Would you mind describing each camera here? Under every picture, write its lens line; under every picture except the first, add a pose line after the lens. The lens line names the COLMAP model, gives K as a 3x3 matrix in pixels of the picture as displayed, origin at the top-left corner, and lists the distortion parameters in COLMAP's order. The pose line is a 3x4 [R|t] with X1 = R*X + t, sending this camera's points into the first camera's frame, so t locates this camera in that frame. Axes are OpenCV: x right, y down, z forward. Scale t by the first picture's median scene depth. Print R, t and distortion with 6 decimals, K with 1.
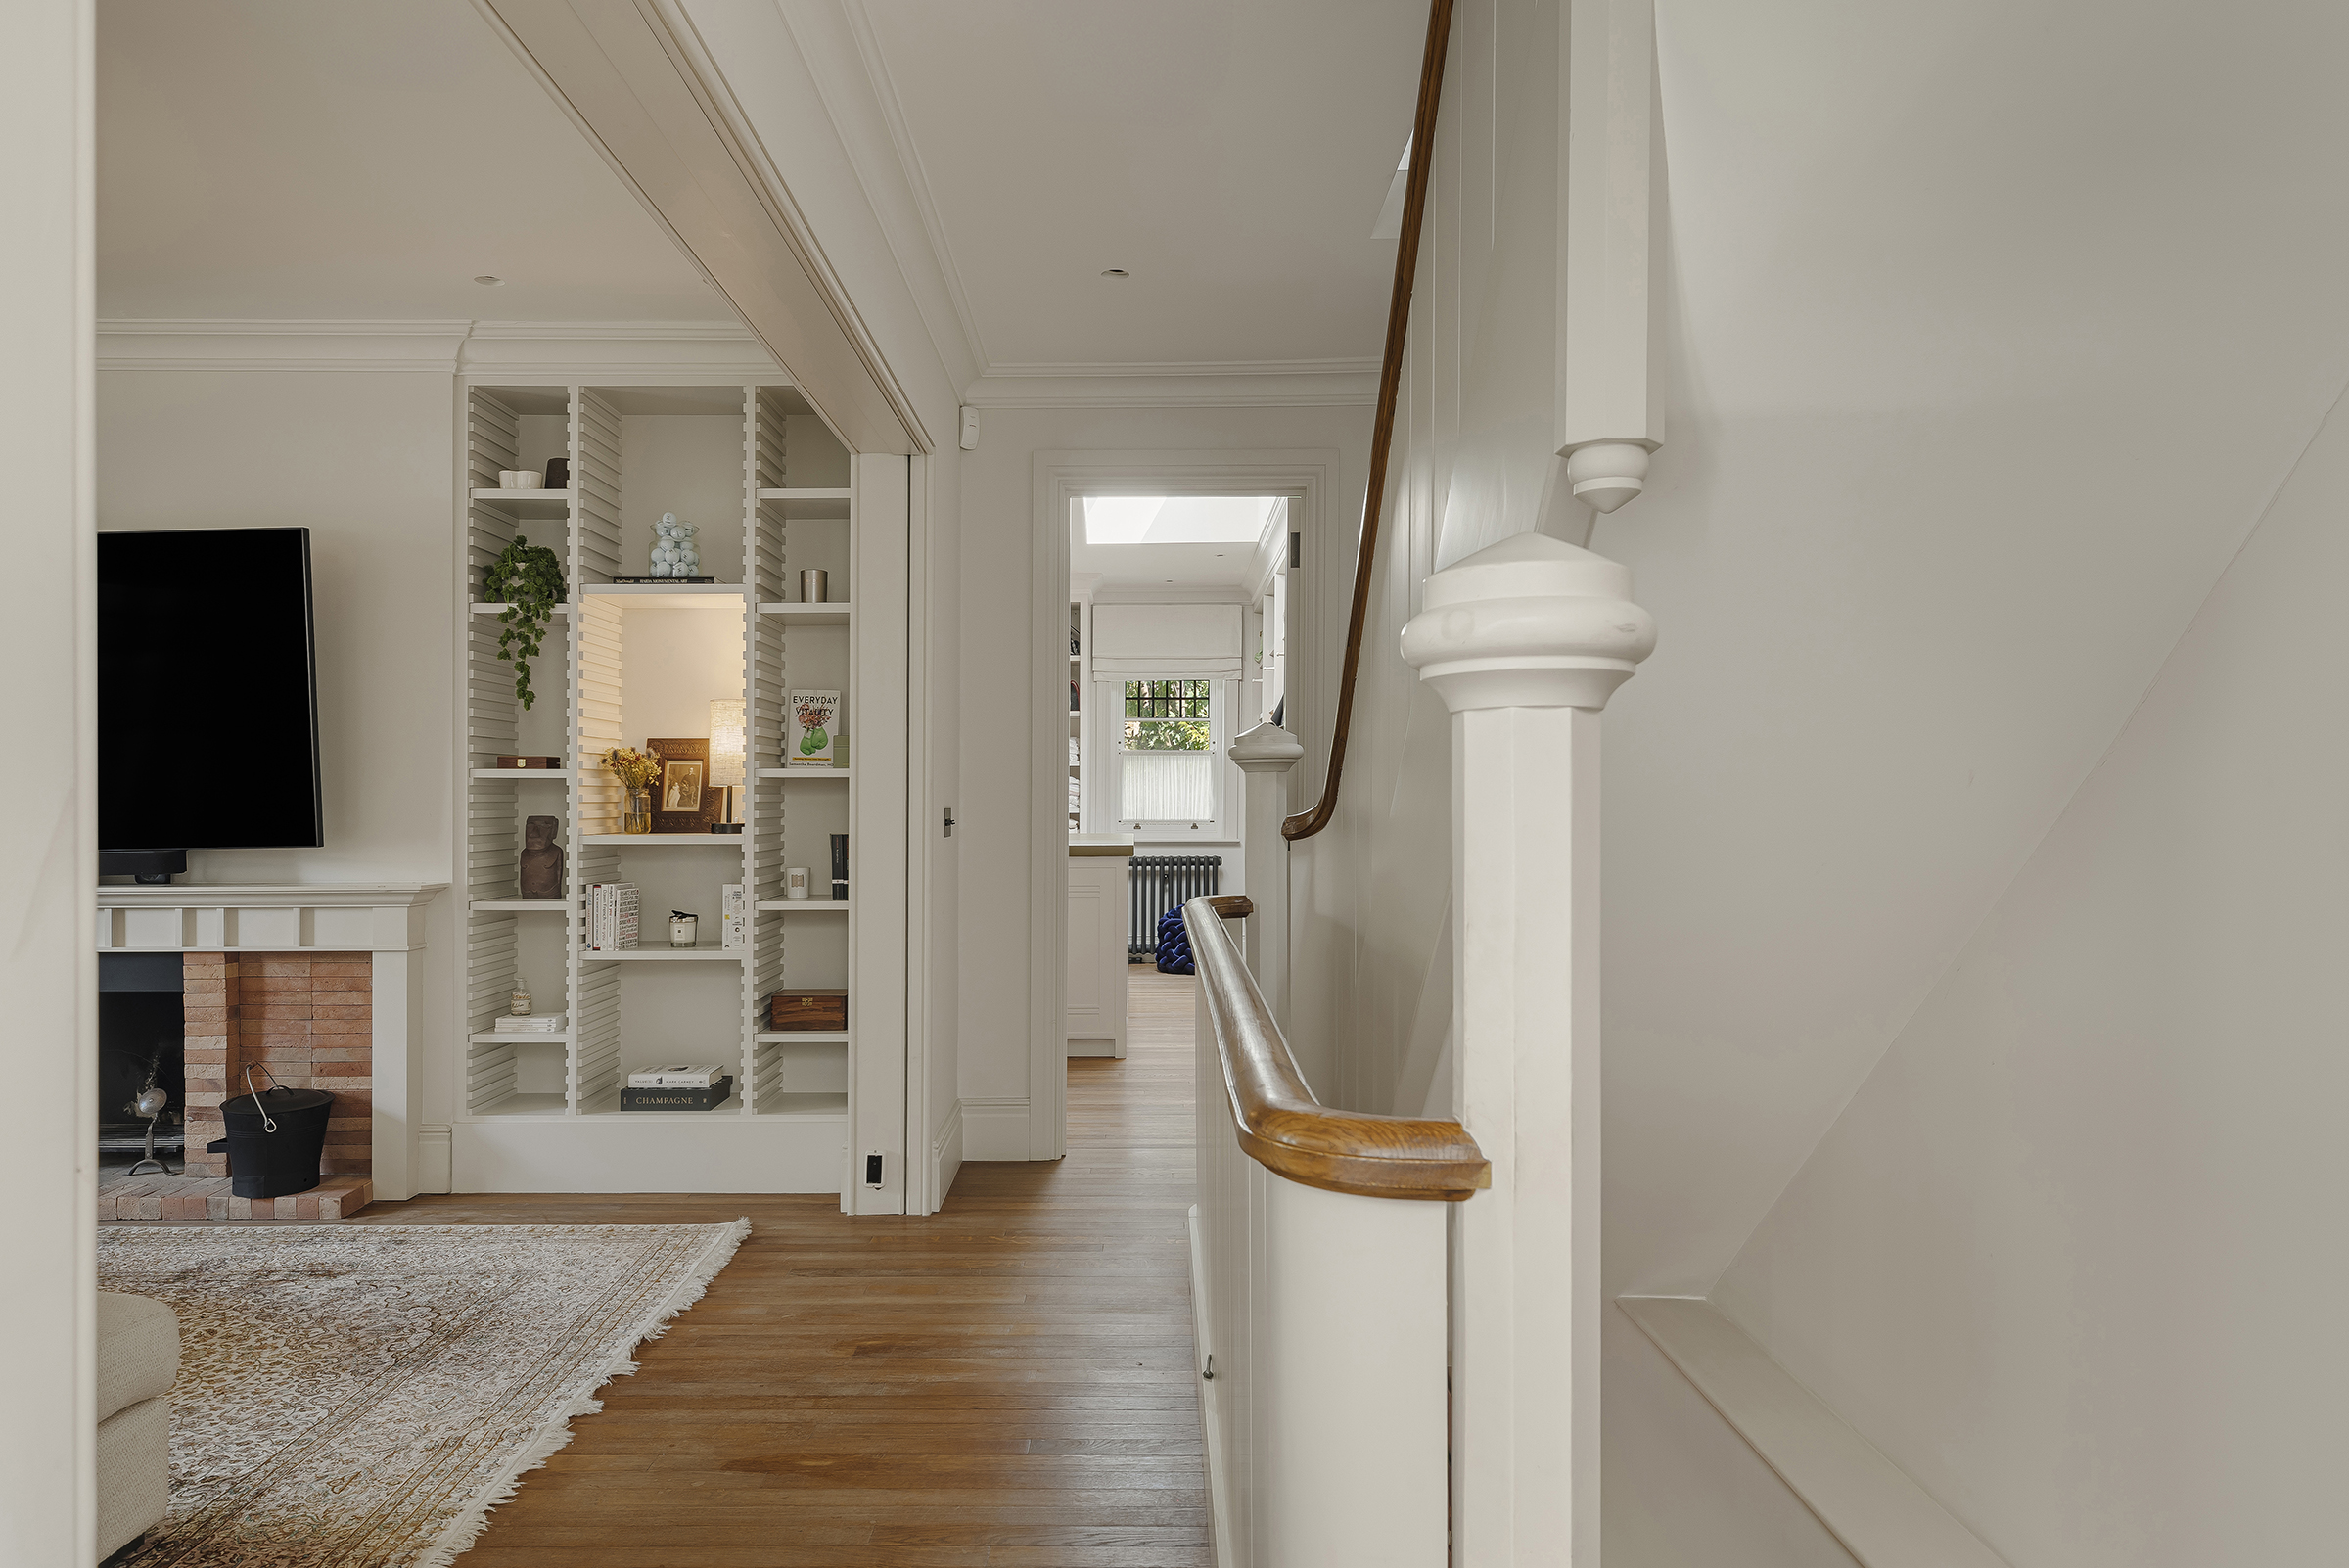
lens RADIAL K [[1515.6, 0, 1174.5], [0, 1515.6, 784.0], [0, 0, 1]] dist [0.005198, -0.003291]
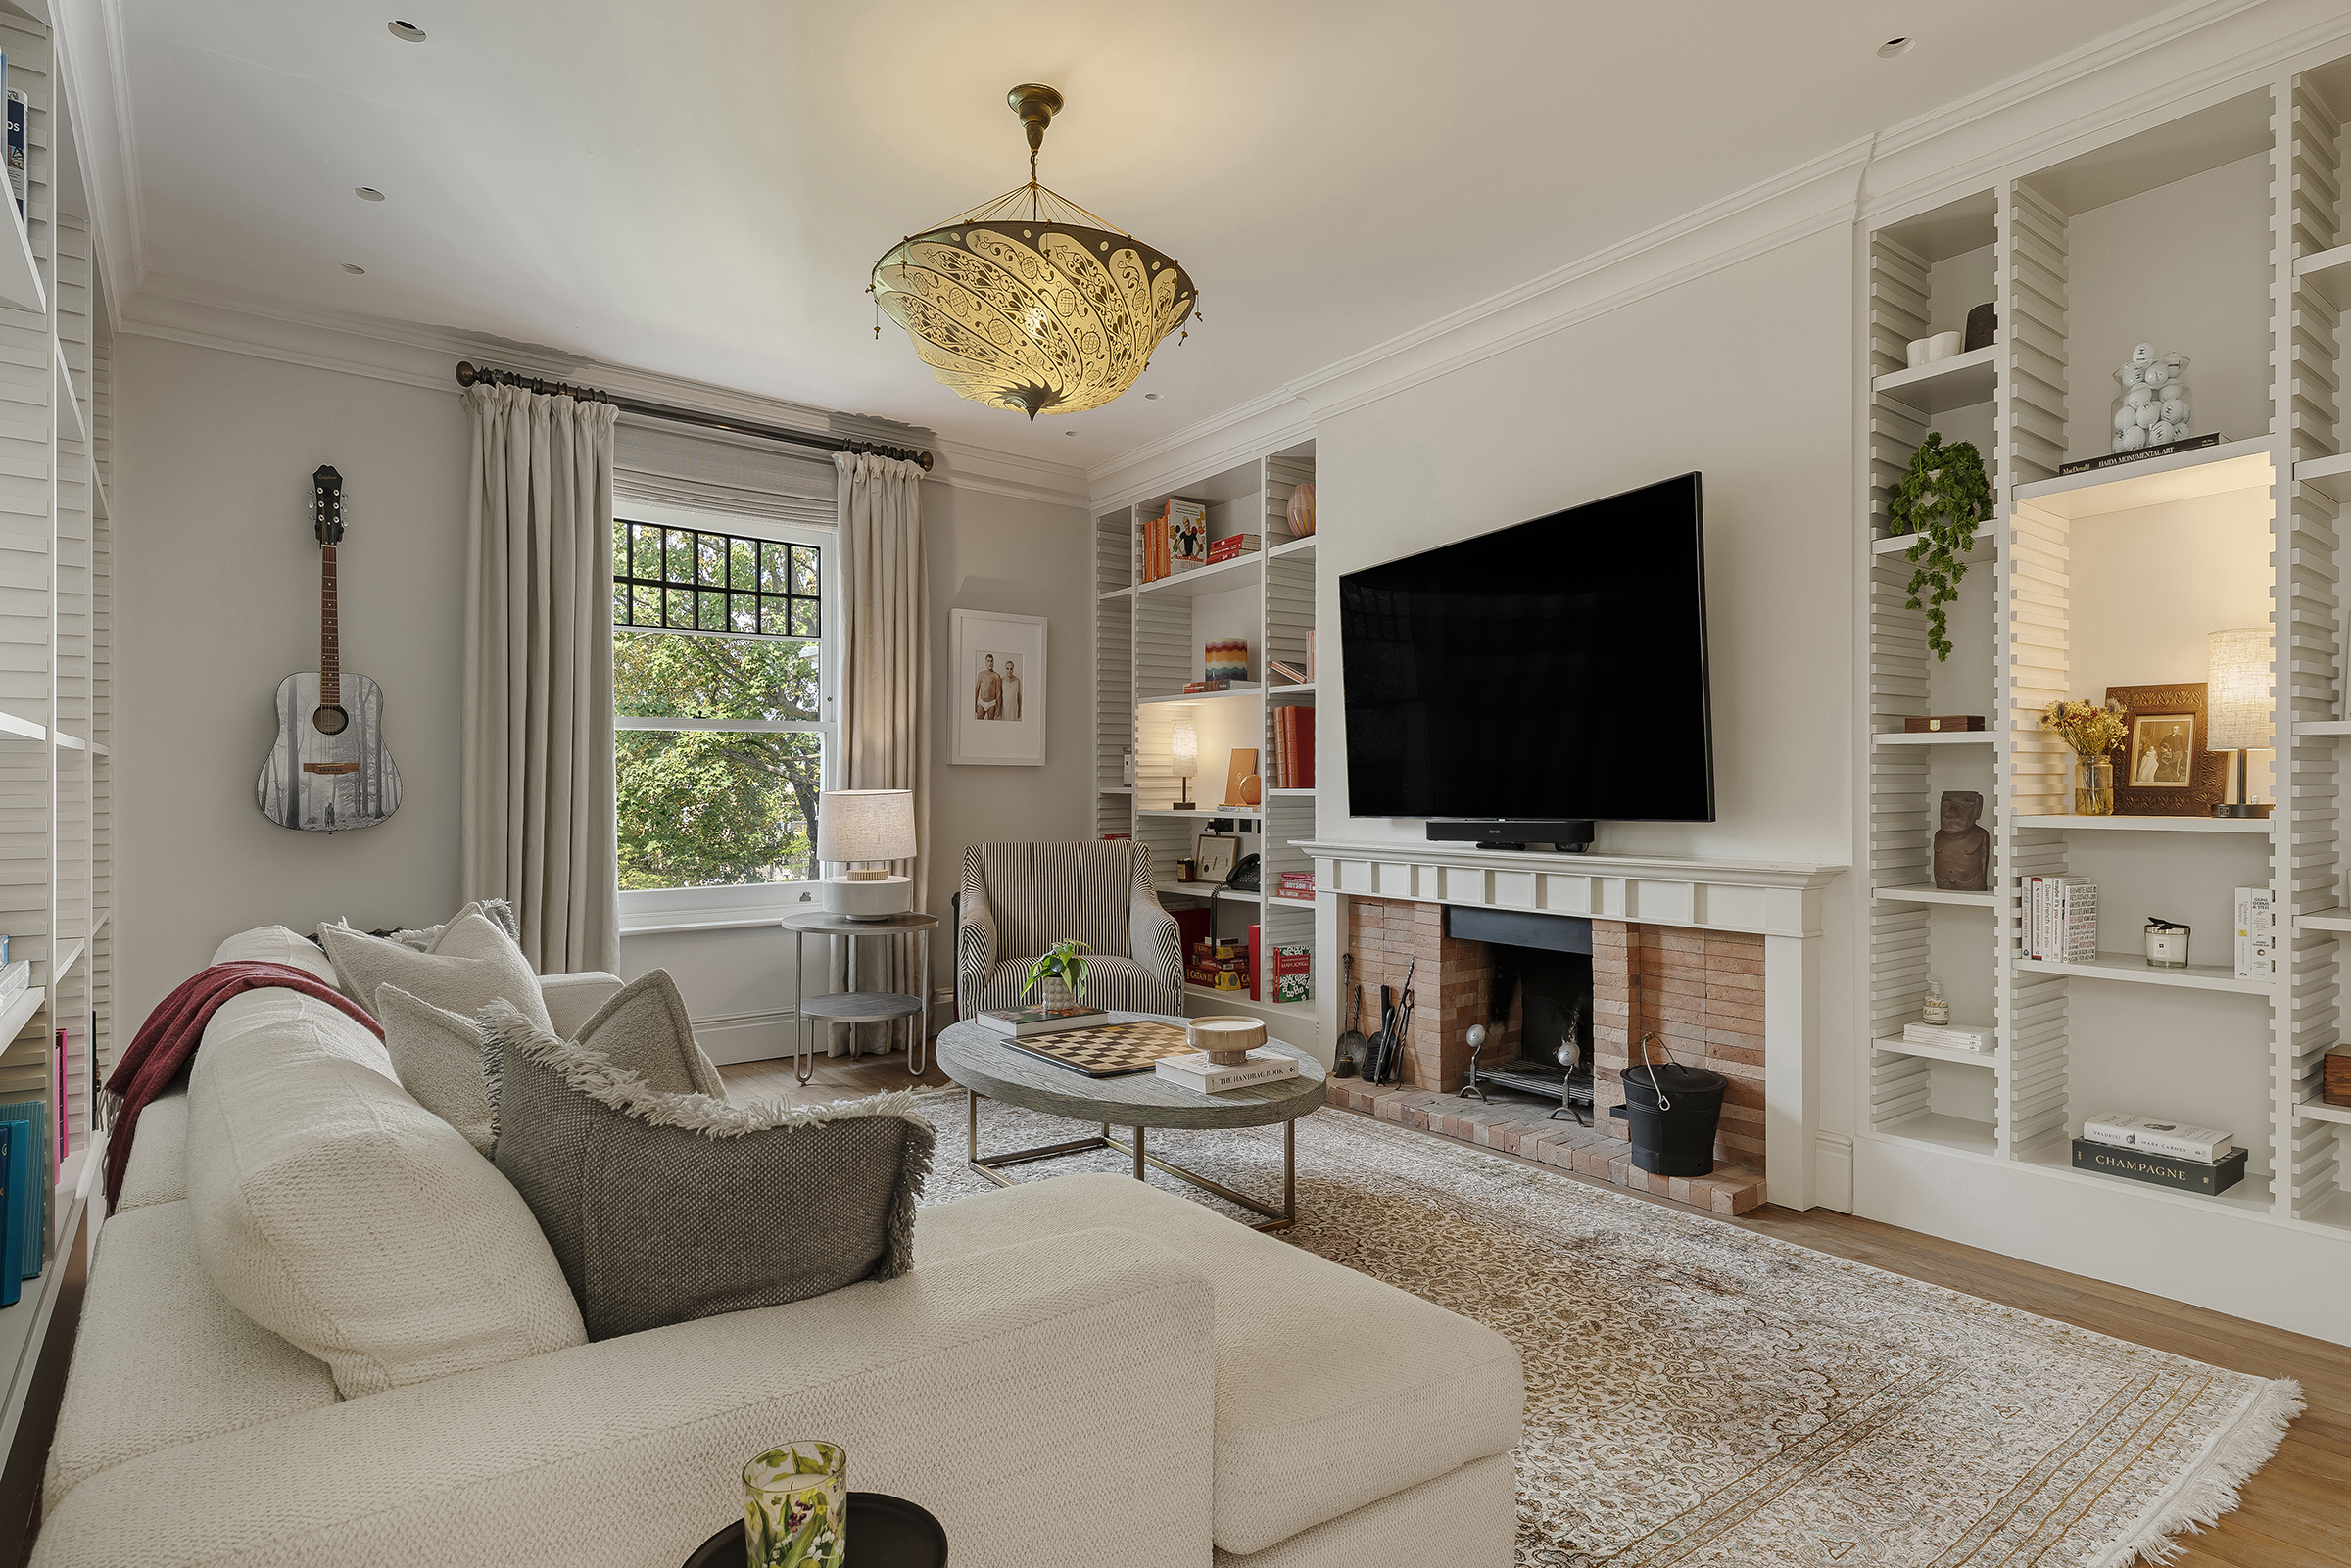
lens RADIAL K [[1264.1, 0, 1175.5], [0, 1264.1, 784.0], [0, 0, 1]] dist [0.005992, -0.000746]
pose [[0.589955, 0.001224, -0.807435, -0.113395], [0.010689, 0.999899, 0.009326, 0.006037], [0.807365, -0.014132, 0.589883, 0.248838]]
